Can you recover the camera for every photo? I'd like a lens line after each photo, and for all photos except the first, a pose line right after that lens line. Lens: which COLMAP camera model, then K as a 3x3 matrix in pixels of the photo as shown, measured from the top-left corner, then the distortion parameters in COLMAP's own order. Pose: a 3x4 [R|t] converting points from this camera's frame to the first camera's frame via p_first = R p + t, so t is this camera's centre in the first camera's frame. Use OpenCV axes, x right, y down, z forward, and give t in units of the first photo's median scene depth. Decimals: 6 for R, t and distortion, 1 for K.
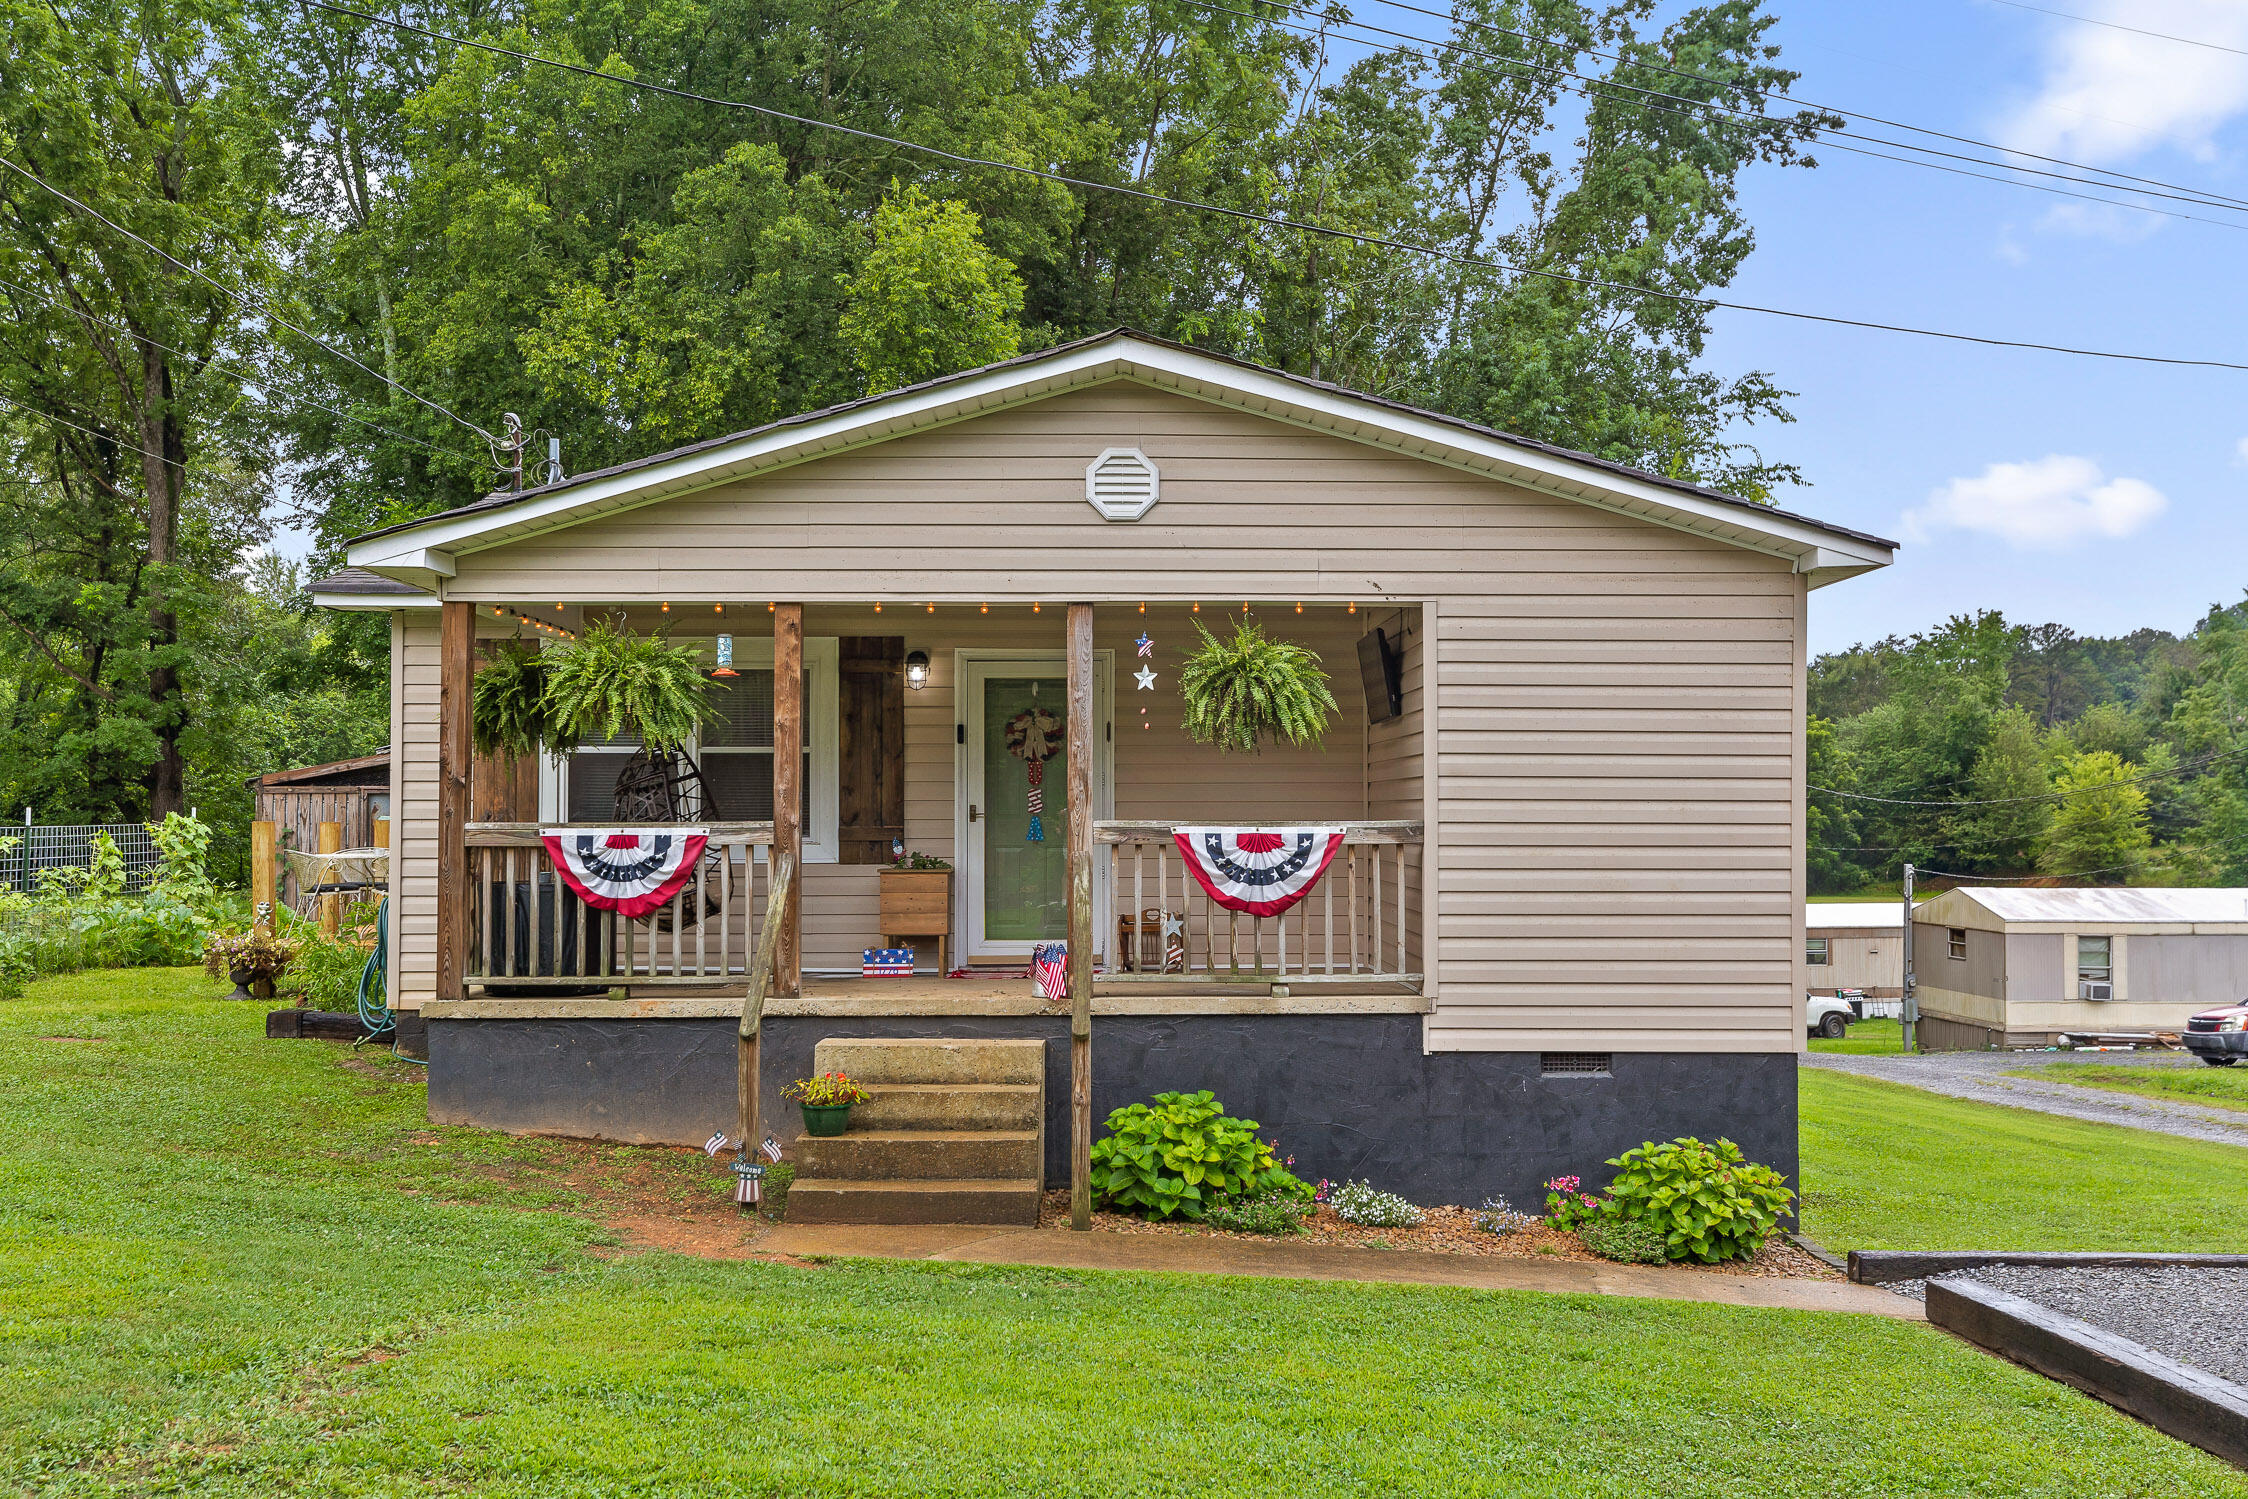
lens RADIAL K [[2138.6, 0, 1124.0], [0, 2138.6, 749.5], [0, 0, 1]] dist [-0.013693, -0.013096]
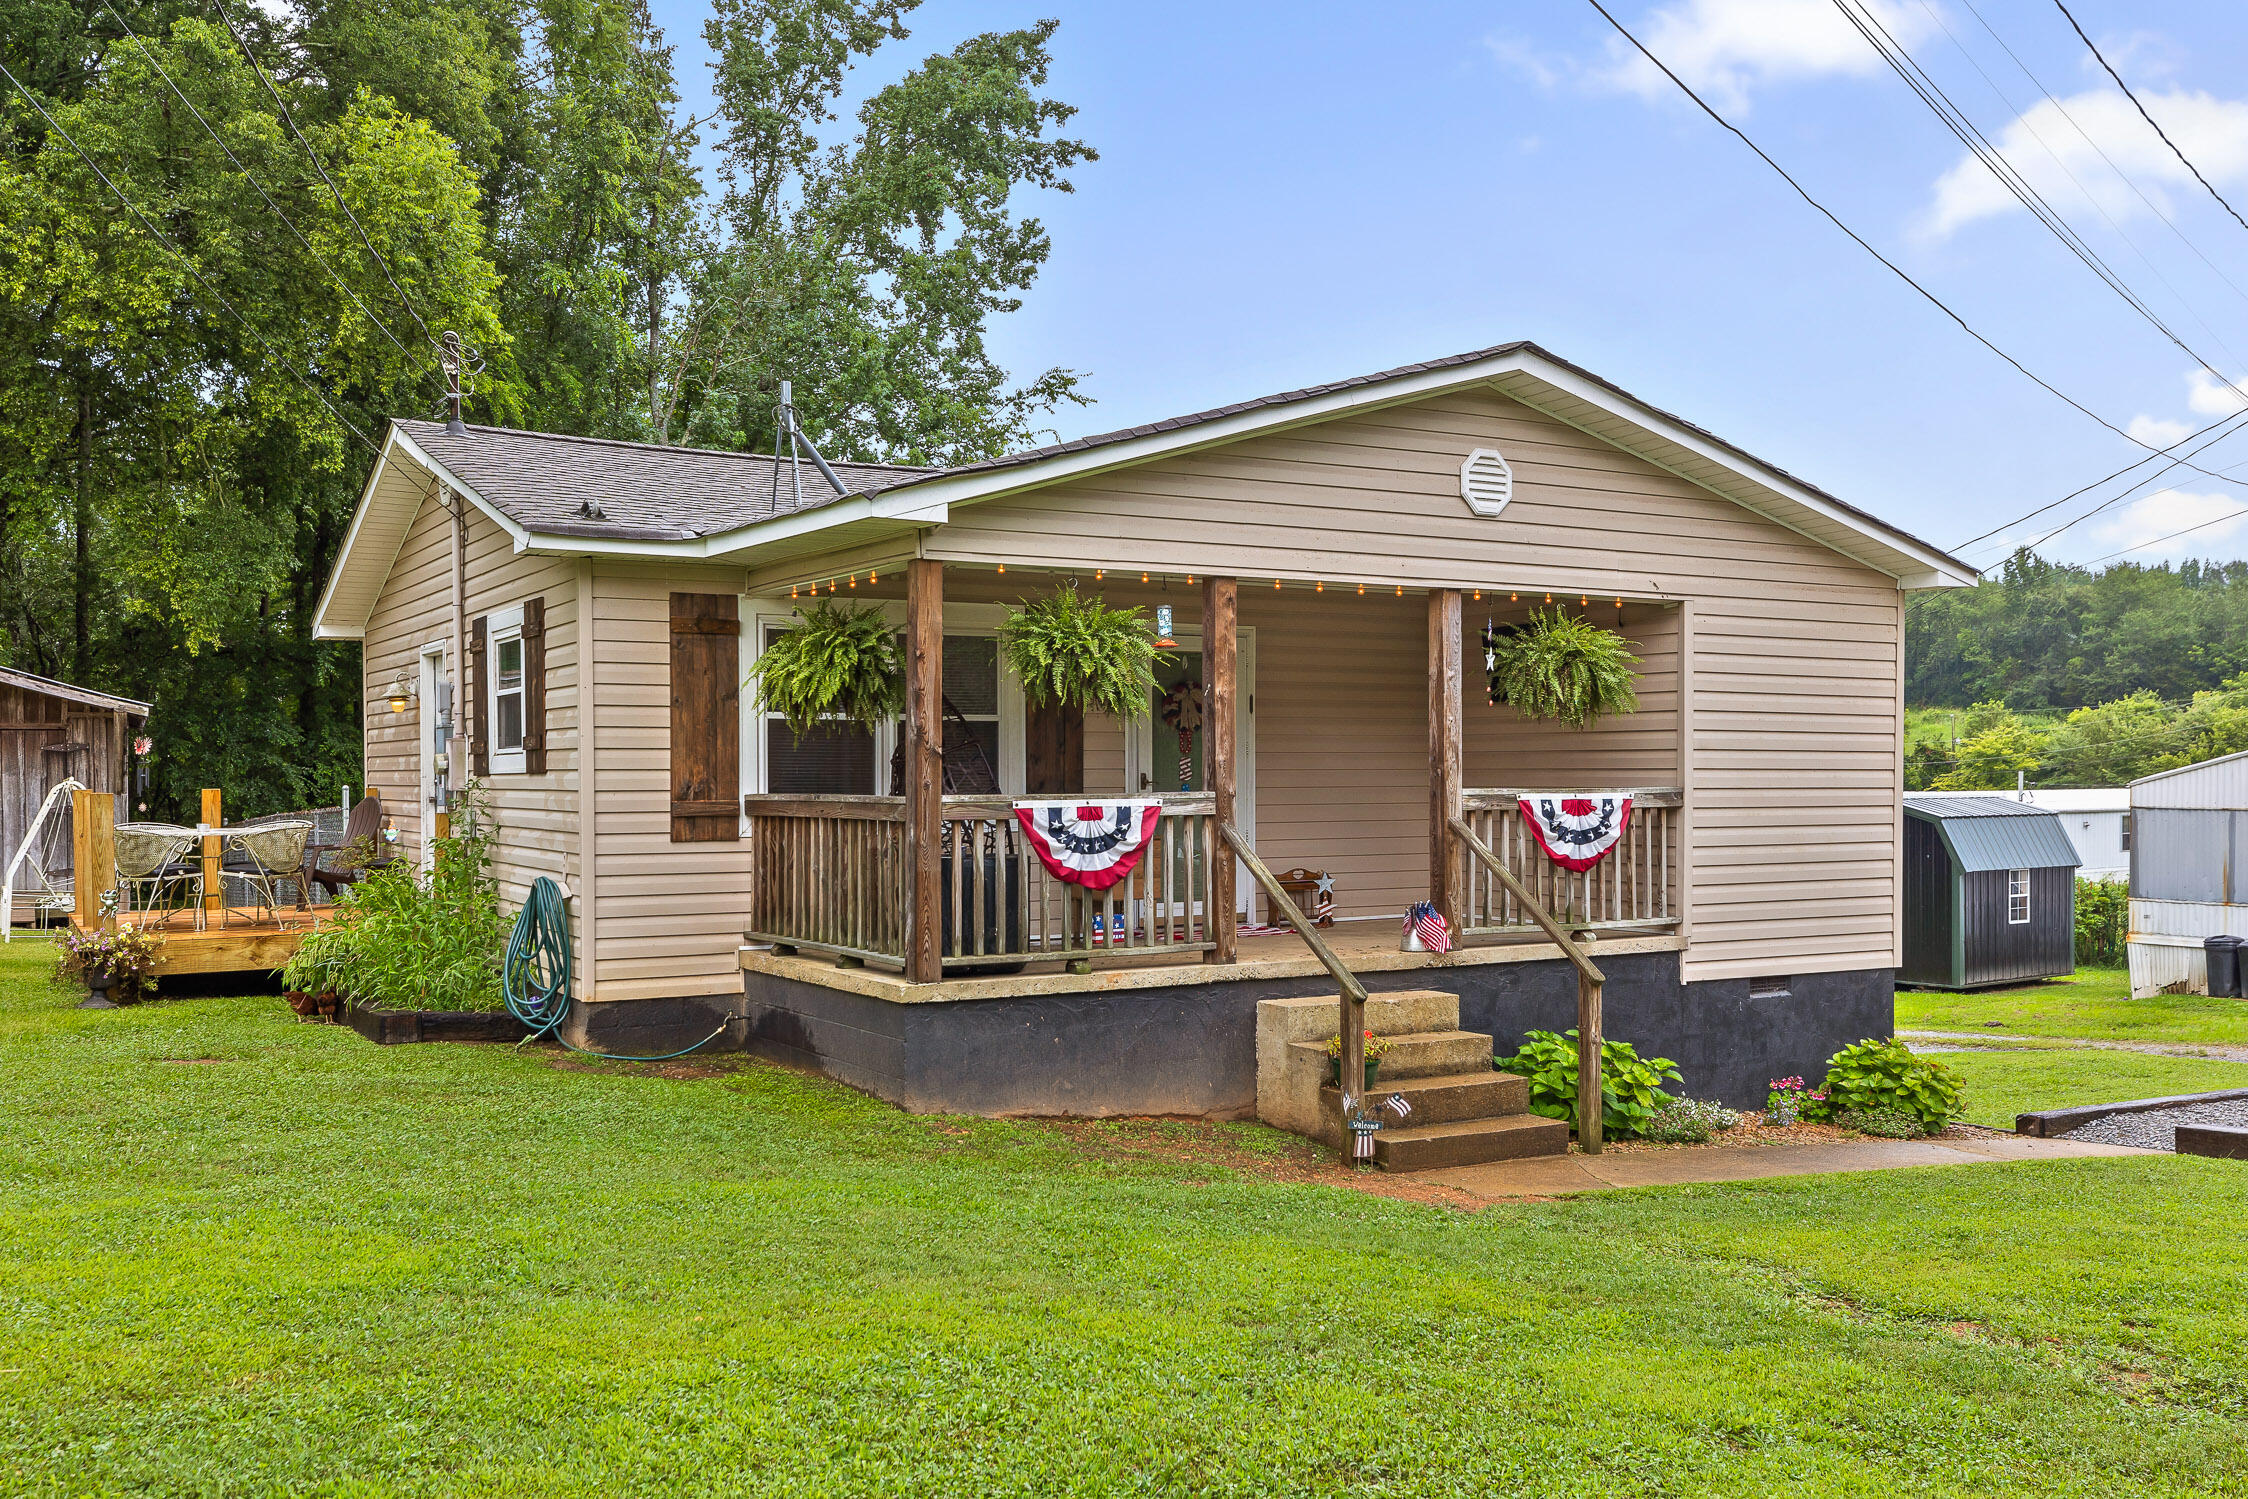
lens RADIAL K [[2052.4, 0, 1122.3], [0, 2052.4, 788.7], [0, 0, 1]] dist [-0.016556, -0.011693]
pose [[0.870447, -0.006623, 0.492218, -0.684620], [-0.012598, 0.999282, 0.035725, -0.002196], [-0.492102, -0.037298, 0.869738, 0.170444]]
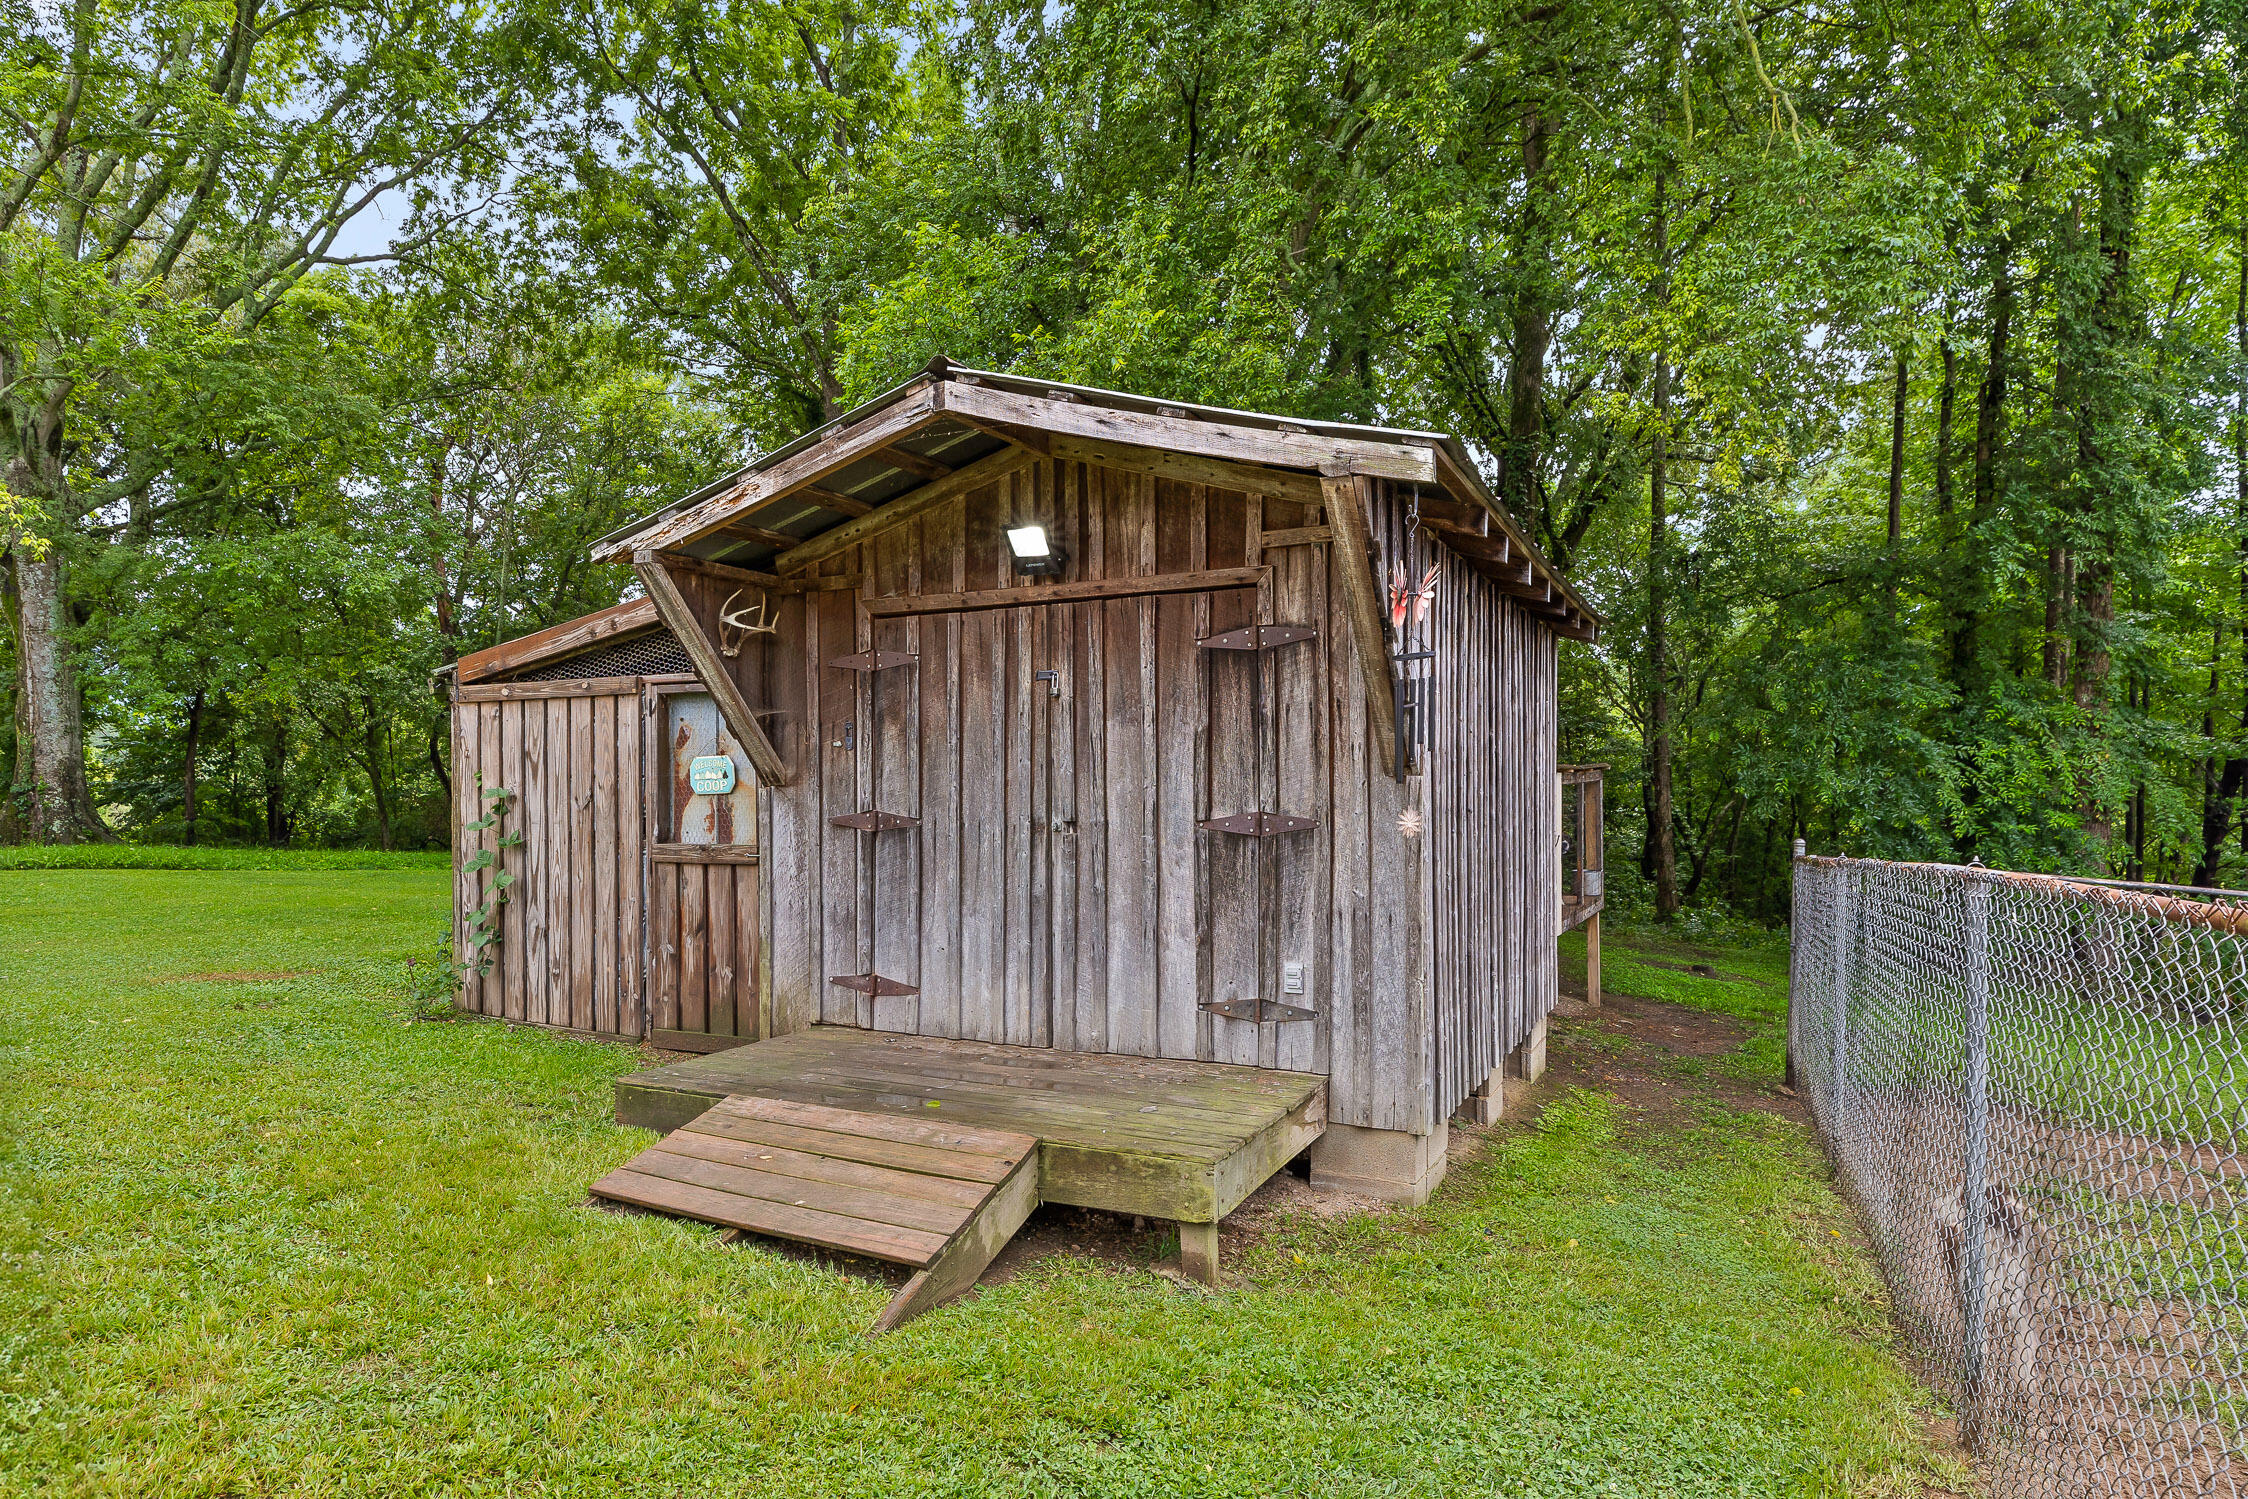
lens RADIAL K [[1289.8, 0, 1131.0], [0, 1289.8, 775.4], [0, 0, 1]] dist [0.015682, -0.010607]
pose [[0.916457, -0.007280, -0.400067, -0.463608], [0.017271, 0.999622, 0.021375, 0.079437], [0.399760, -0.026499, 0.916237, 2.052723]]
